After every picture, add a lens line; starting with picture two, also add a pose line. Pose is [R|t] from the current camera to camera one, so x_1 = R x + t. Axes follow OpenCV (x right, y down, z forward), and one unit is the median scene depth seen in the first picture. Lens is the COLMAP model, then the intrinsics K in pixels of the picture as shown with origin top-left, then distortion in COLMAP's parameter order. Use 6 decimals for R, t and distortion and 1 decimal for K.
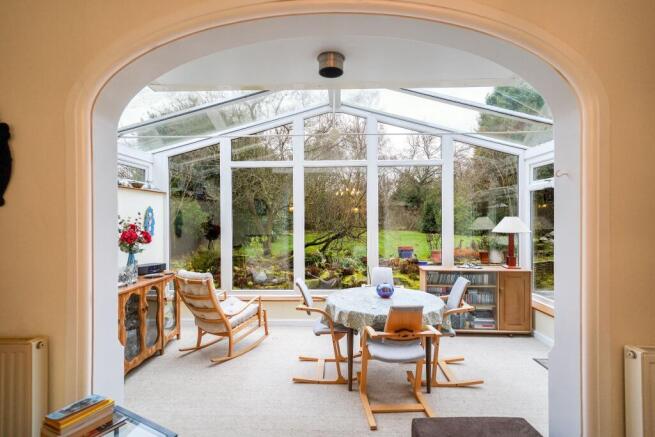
lens RADIAL K [[321.2, 0, 328.7], [0, 321.2, 219.2], [0, 0, 1]] dist [0.000962, 0.000100]
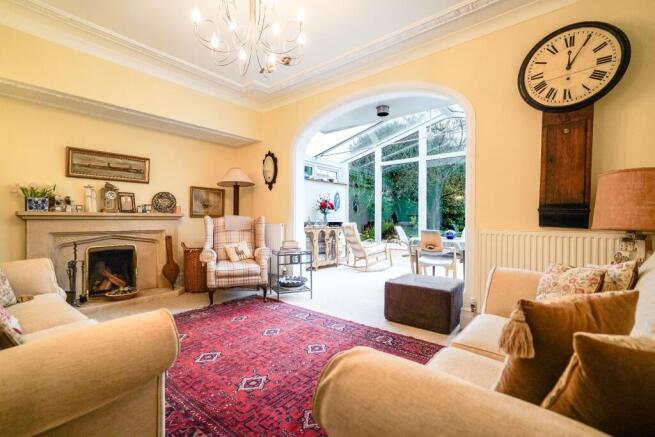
lens RADIAL K [[298.1, 0, 328.4], [0, 298.1, 218.1], [0, 0, 1]] dist [0.000230, 0.000050]
pose [[0.791235, 0.008395, -0.611455, 0.487403], [-0.007080, 0.999965, 0.004568, 0.114302], [0.611472, 0.000715, 0.791266, -0.404667]]
